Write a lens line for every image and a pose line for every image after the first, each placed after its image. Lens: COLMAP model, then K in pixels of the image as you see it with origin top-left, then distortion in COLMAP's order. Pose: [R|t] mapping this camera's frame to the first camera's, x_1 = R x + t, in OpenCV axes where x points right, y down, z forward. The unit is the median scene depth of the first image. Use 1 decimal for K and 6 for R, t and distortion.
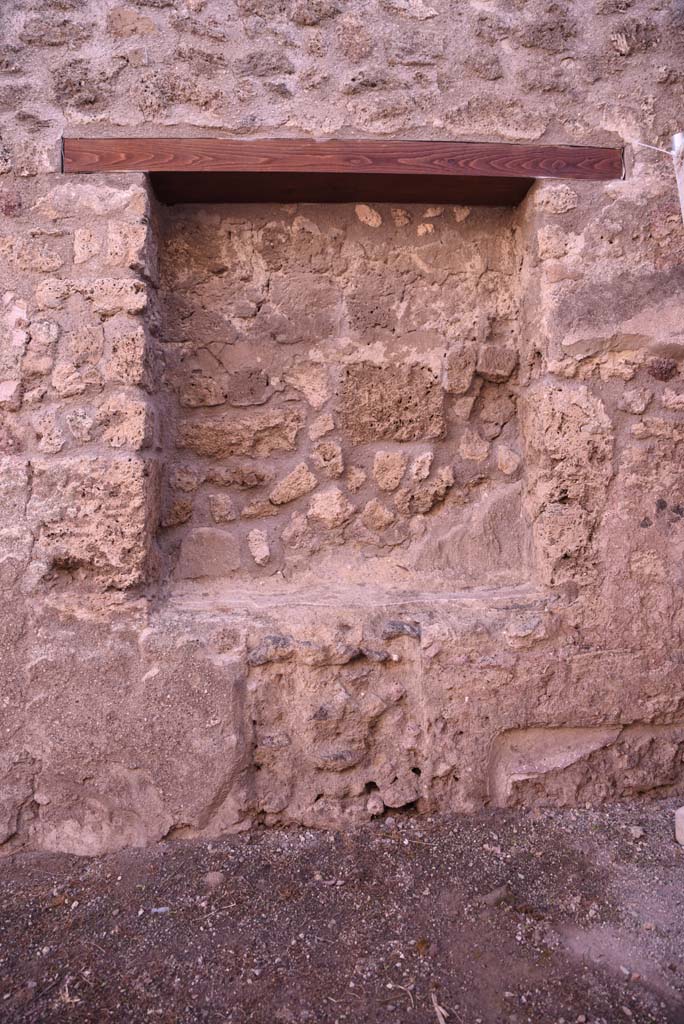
lens RADIAL K [[694.1, 0, 337.3], [0, 694.1, 509.2], [0, 0, 1]] dist [-0.136748, 0.094588]
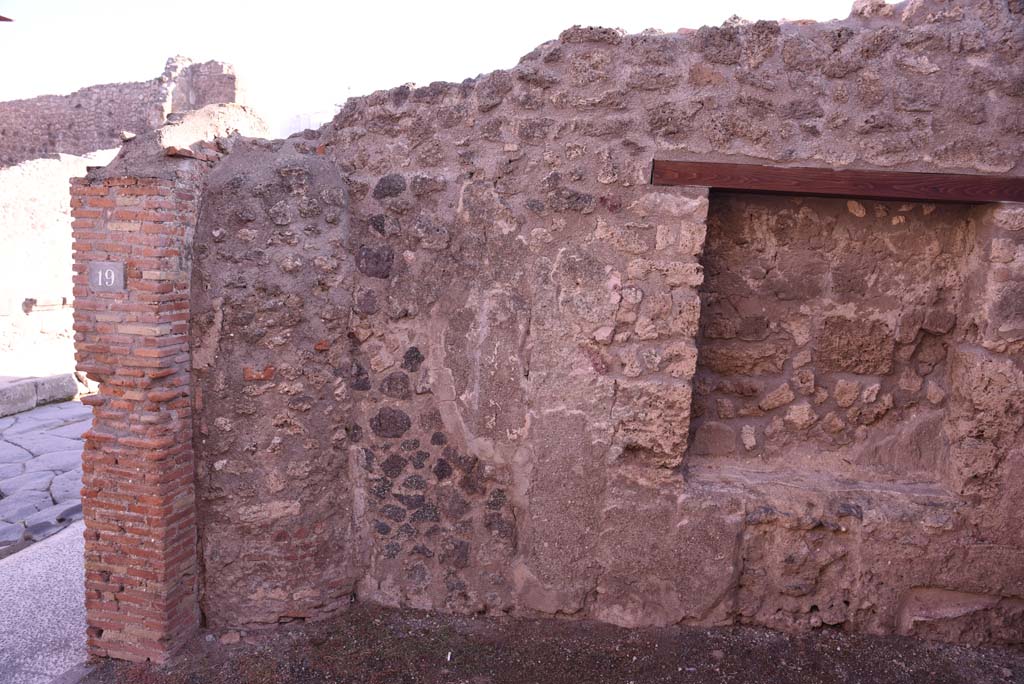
lens RADIAL K [[694.1, 0, 511.1], [0, 694.1, 349.7], [0, 0, 1]] dist [-0.136748, 0.094588]
pose [[0.975185, 0.093445, -0.200705, -0.367088], [-0.066807, 0.988505, 0.135631, -0.322792], [0.211072, -0.118856, 0.970217, -0.527670]]
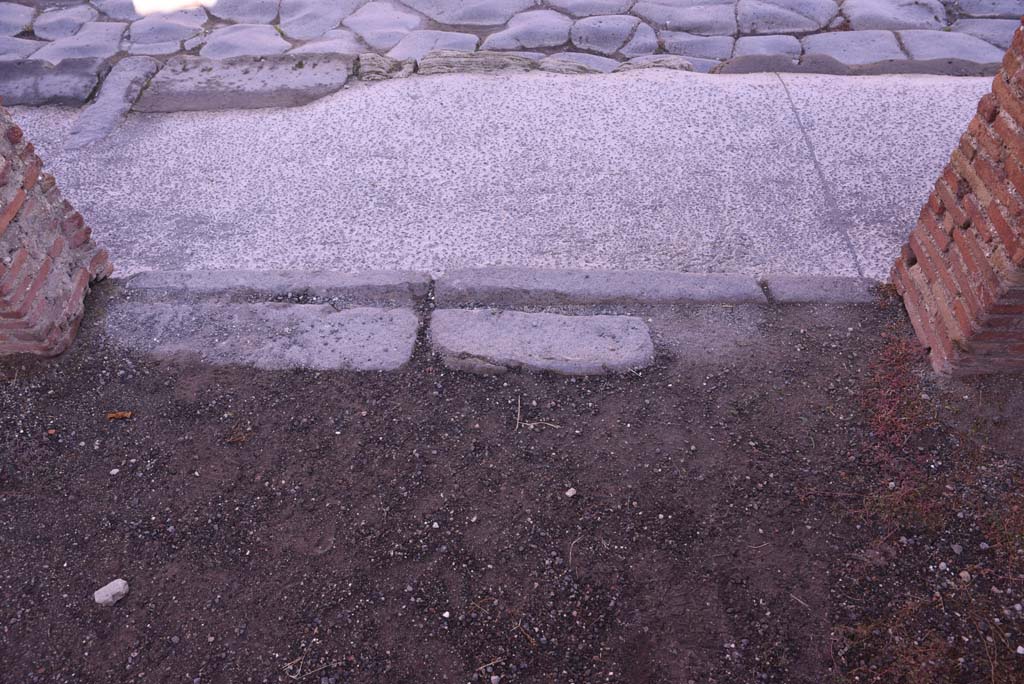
lens RADIAL K [[693.4, 0, 512.5], [0, 693.4, 351.4], [0, 0, 1]] dist [-0.137311, 0.095427]
pose [[-0.079435, 0.773664, -0.628597, -0.774865], [0.053844, 0.632999, 0.772278, -0.104173], [0.995385, 0.027499, -0.091939, 0.166489]]
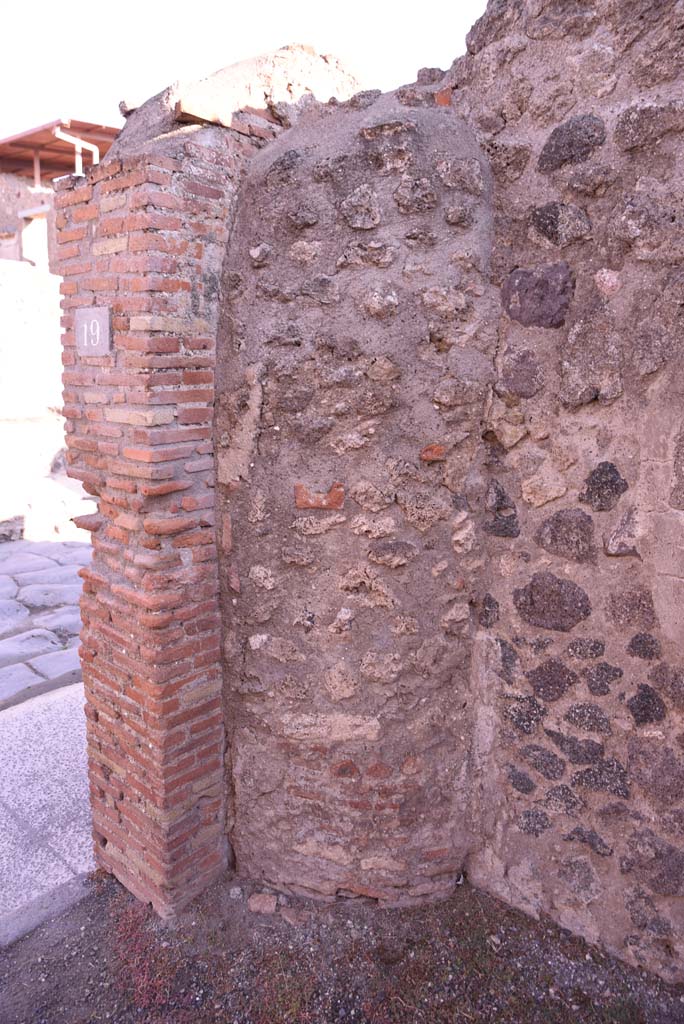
lens RADIAL K [[689.4, 0, 332.3], [0, 689.4, 506.4], [0, 0, 1]] dist [-0.133961, 0.089042]
pose [[0.747498, 0.172458, -0.641486, -0.630697], [-0.030305, 0.973558, 0.226420, -0.217107], [0.663572, -0.149808, 0.732959, 0.171346]]
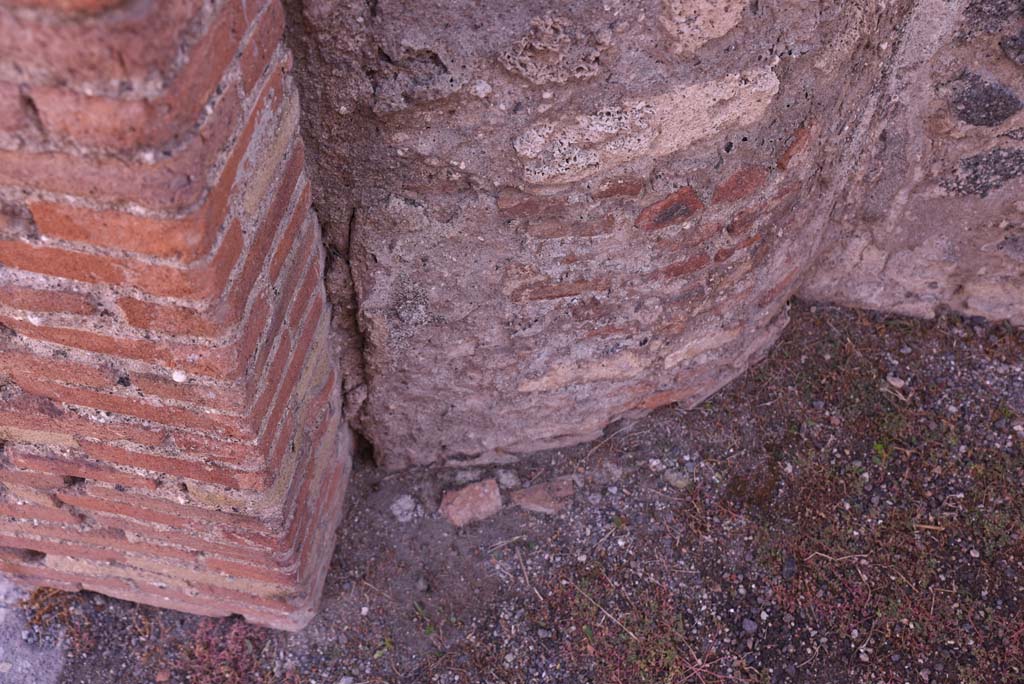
lens RADIAL K [[963.2, 0, 512.2], [0, 963.2, 365.1], [0, 0, 1]] dist [-0.025092, -0.003182]
pose [[0.982421, 0.183091, -0.036435, -1.196285], [-0.076987, 0.575161, 0.814410, -0.027220], [0.170067, -0.797288, 0.579145, 0.424076]]
